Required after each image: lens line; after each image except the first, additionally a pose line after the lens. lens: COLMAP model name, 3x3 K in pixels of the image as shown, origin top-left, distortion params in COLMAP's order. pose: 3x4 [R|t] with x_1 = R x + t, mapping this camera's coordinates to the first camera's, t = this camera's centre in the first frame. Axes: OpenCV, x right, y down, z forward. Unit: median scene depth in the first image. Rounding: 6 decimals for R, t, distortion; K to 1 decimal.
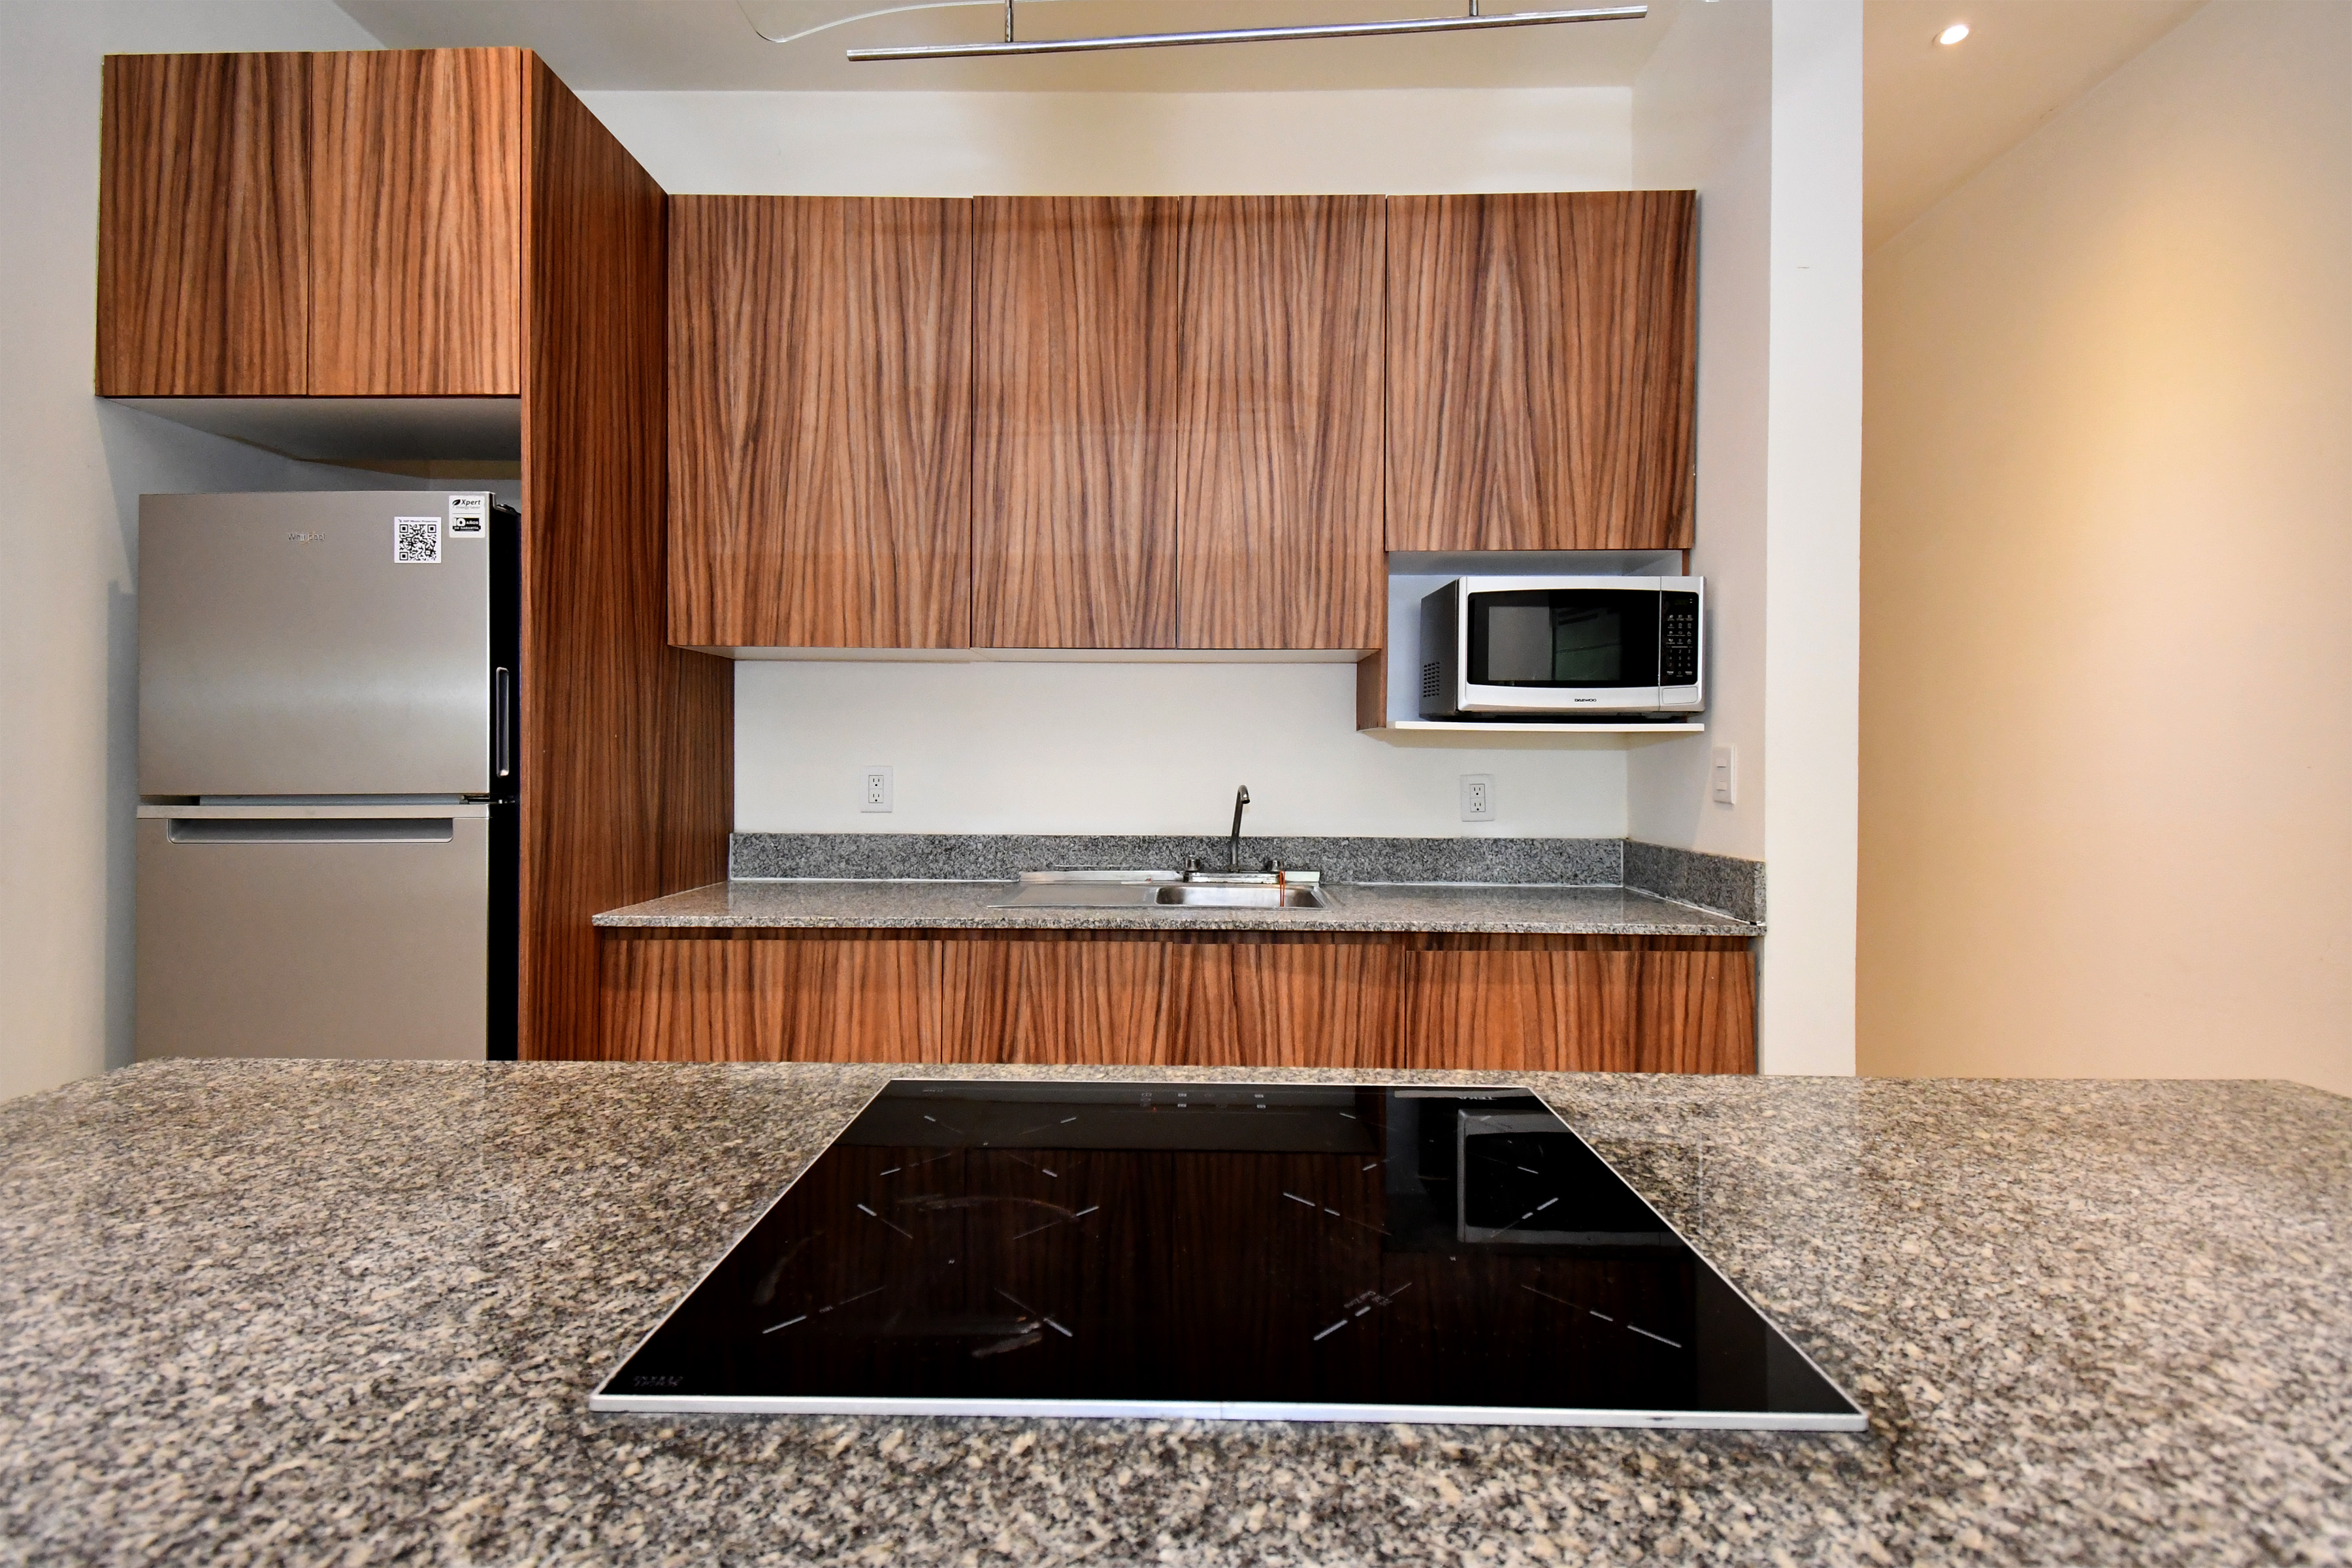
lens RADIAL K [[1065.8, 0, 1161.1], [0, 1065.8, 757.9], [0, 0, 1]] dist [0.018711, -0.012708]
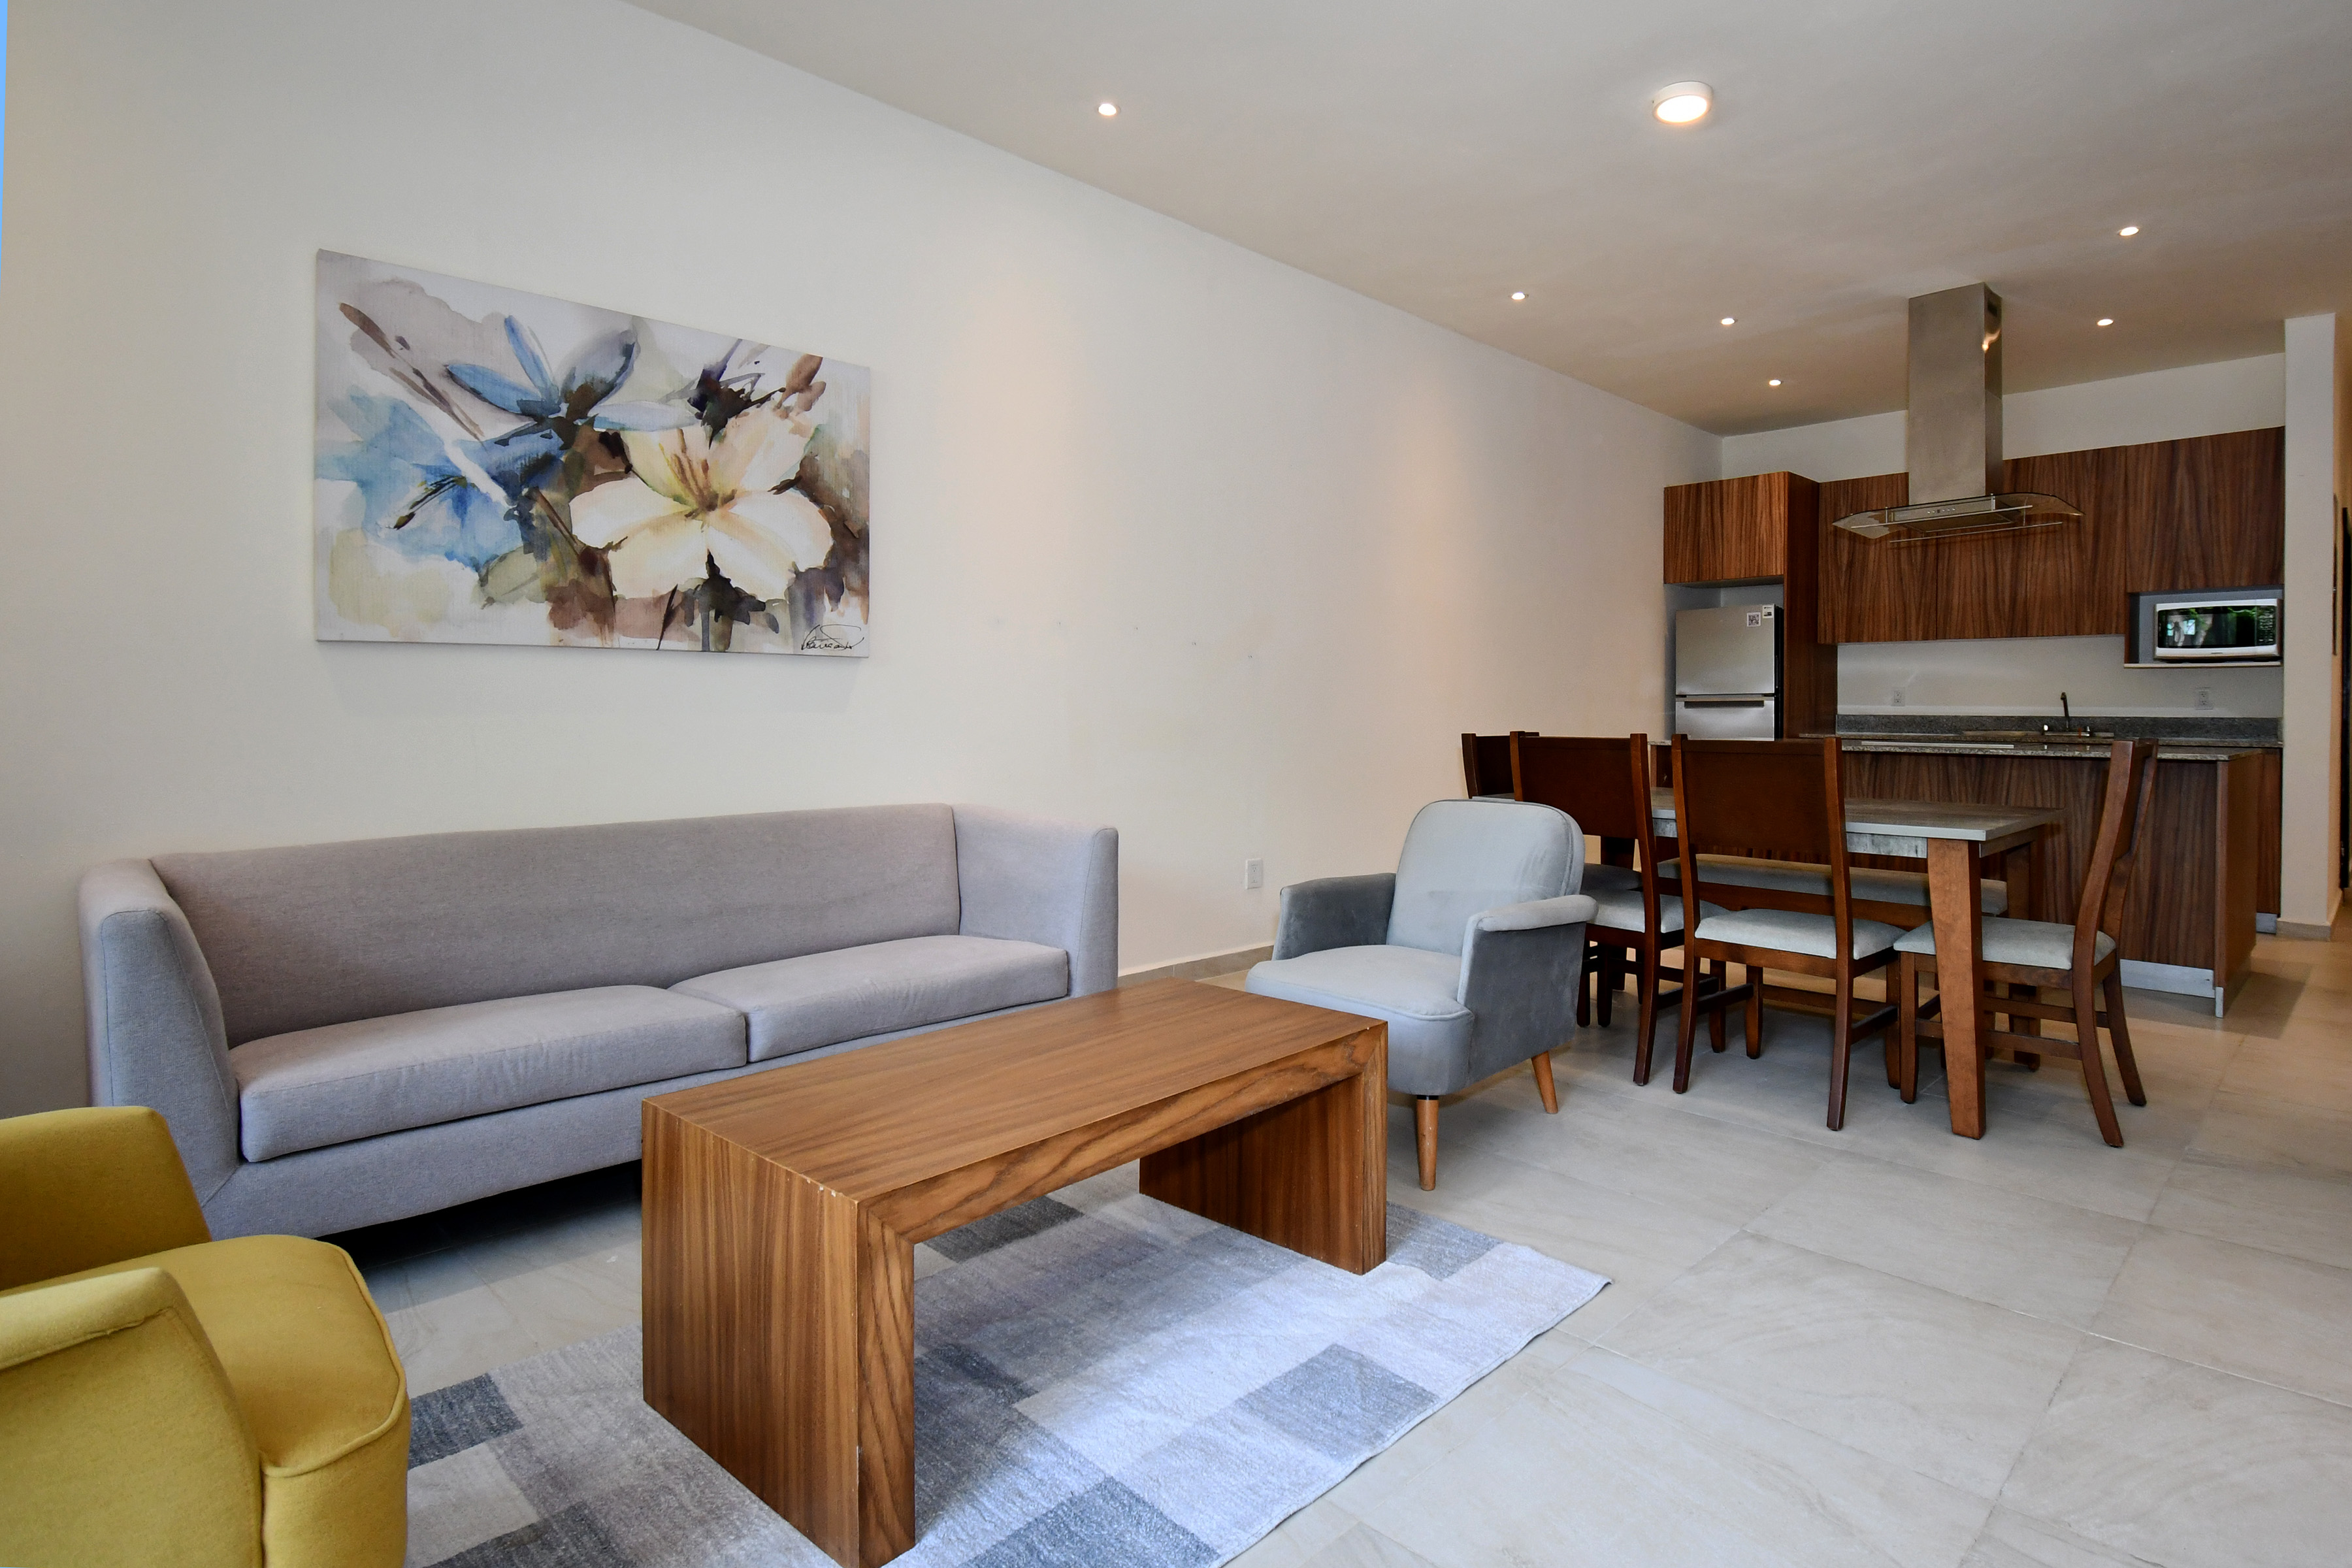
lens RADIAL K [[1171.7, 0, 1317.7], [0, 1171.7, 718.3], [0, 0, 1]] dist [0.002505, -0.008185]
pose [[0.744423, 0.004038, -0.667696, 0.617170], [-0.001265, 0.999988, 0.004636, 0.077666], [0.667707, -0.002606, 0.744420, -2.168679]]
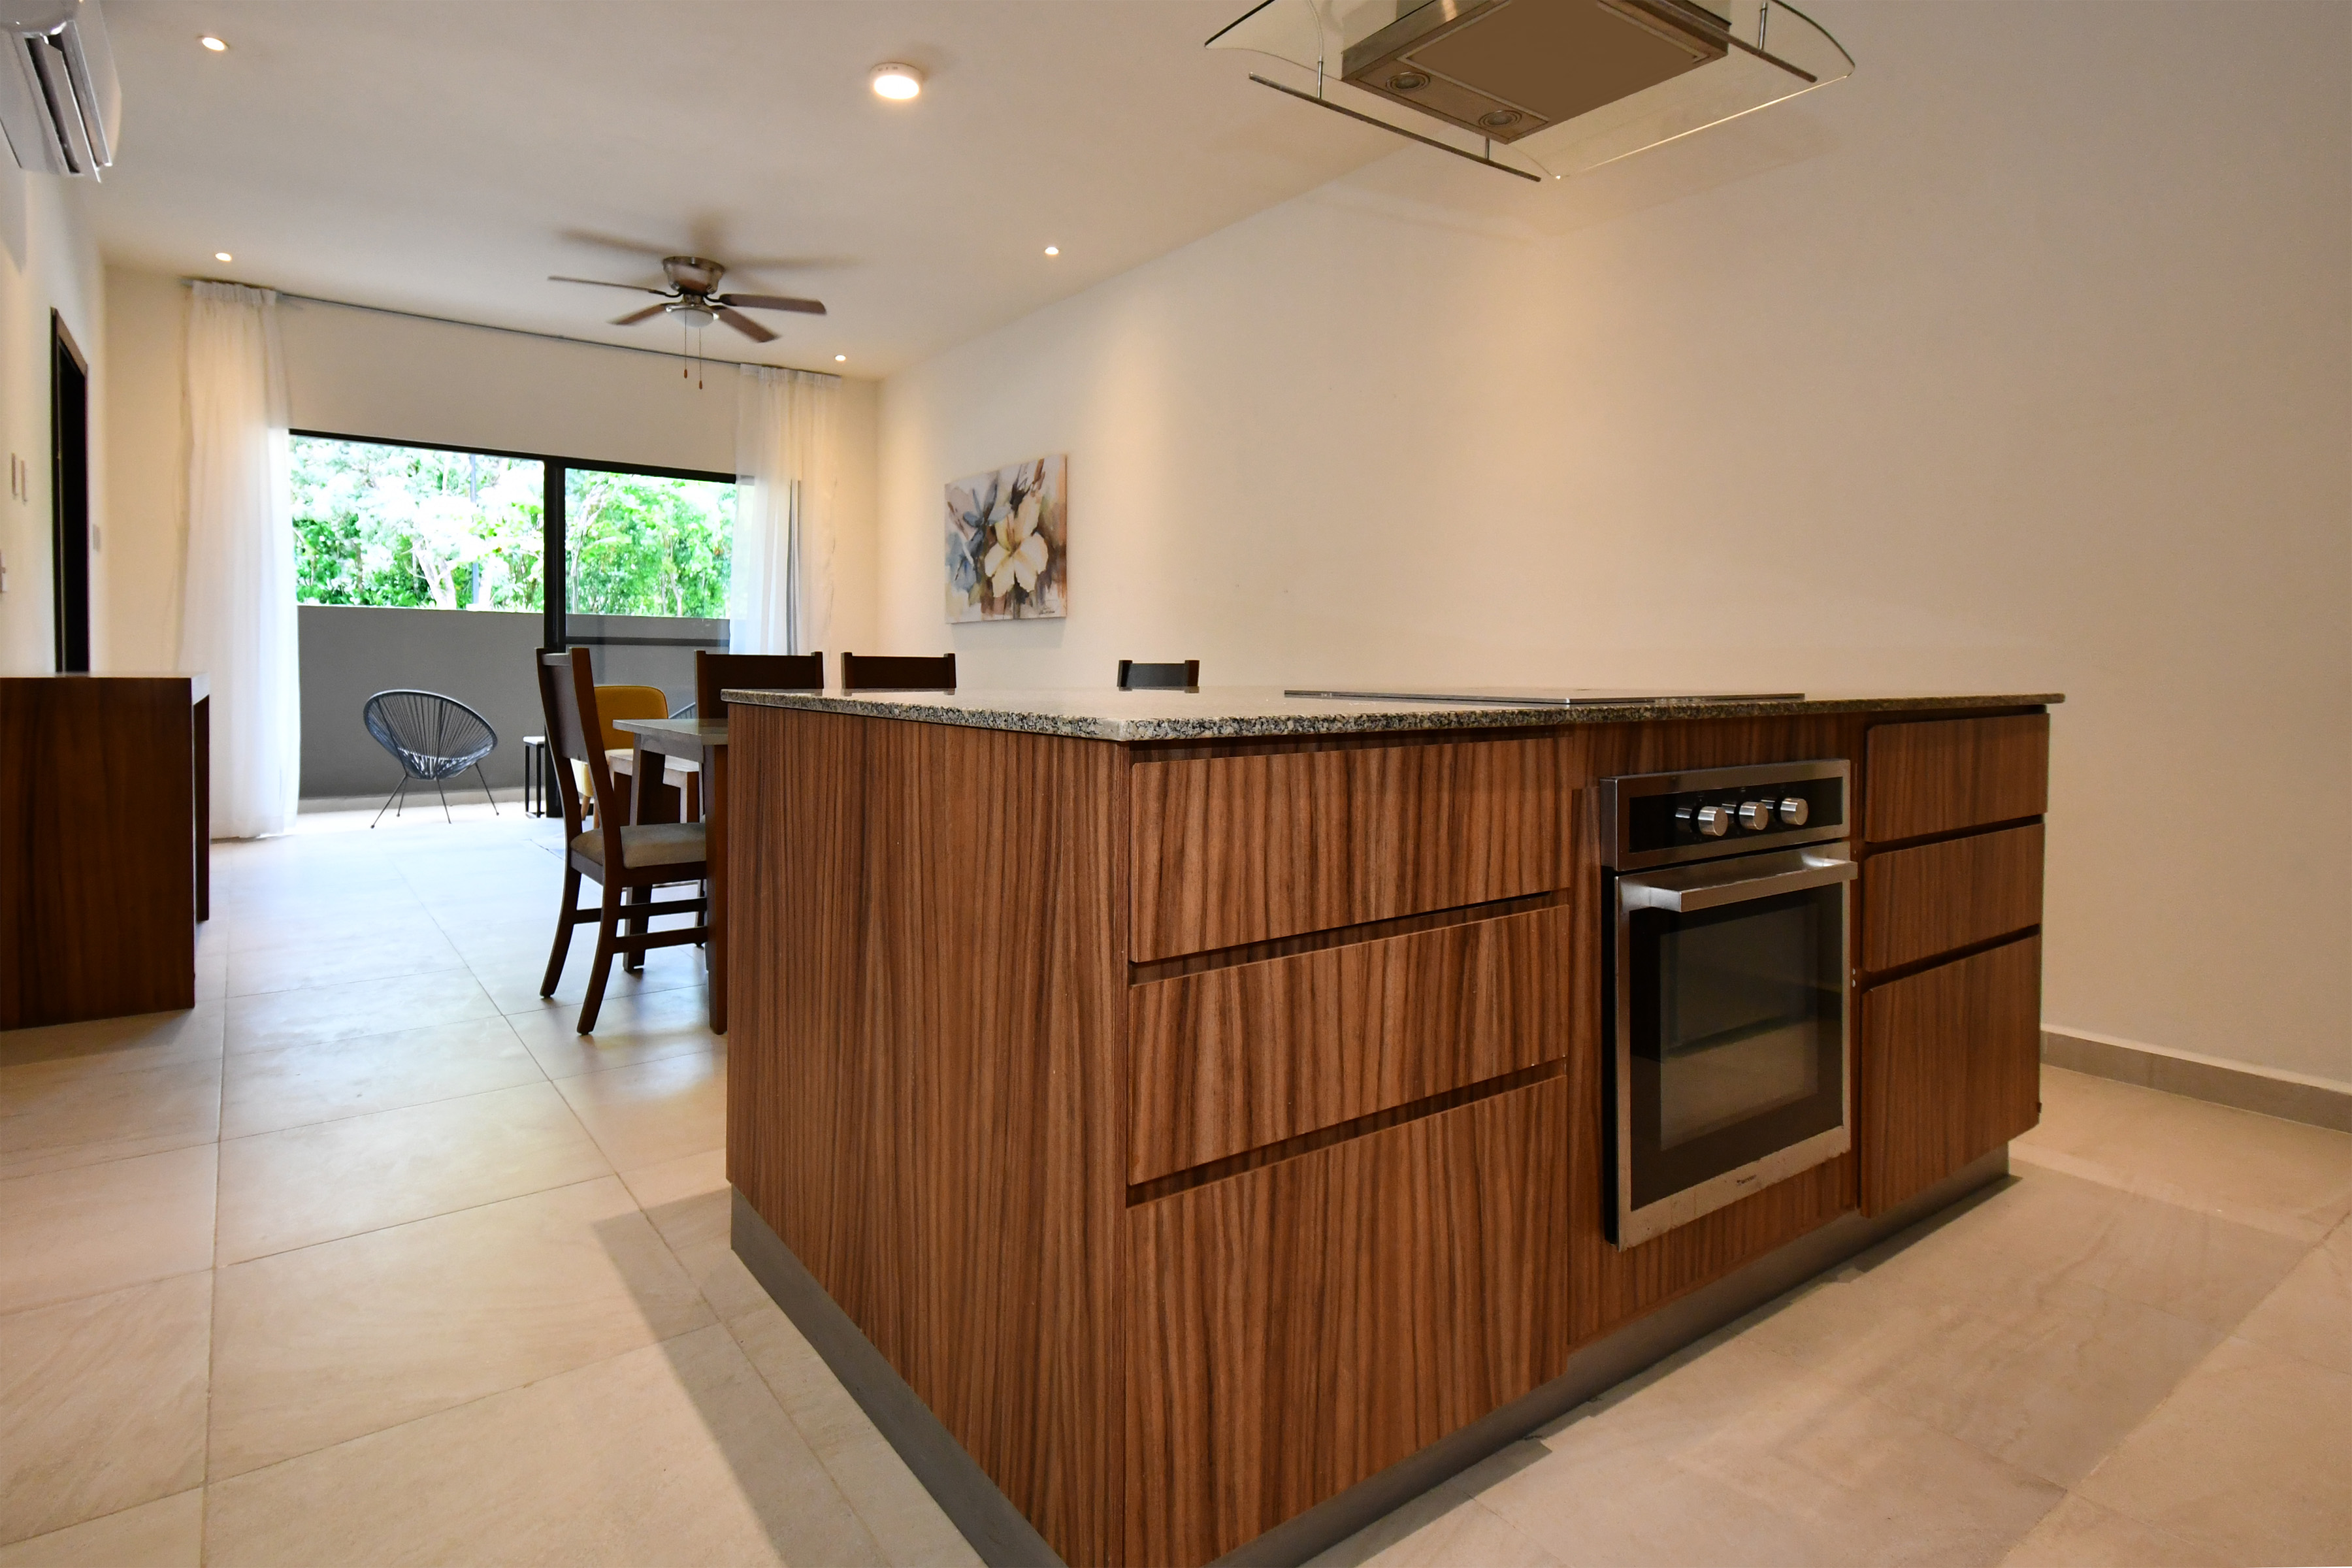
lens RADIAL K [[1273.6, 0, 1187.7], [0, 1273.6, 707.8], [0, 0, 1]] dist [0.016550, -0.000701]
pose [[-0.794384, 0.011841, -0.607301, 0.726941], [-0.009534, 0.999444, 0.031957, 0.117401], [0.607341, 0.031176, -0.793829, 0.872368]]
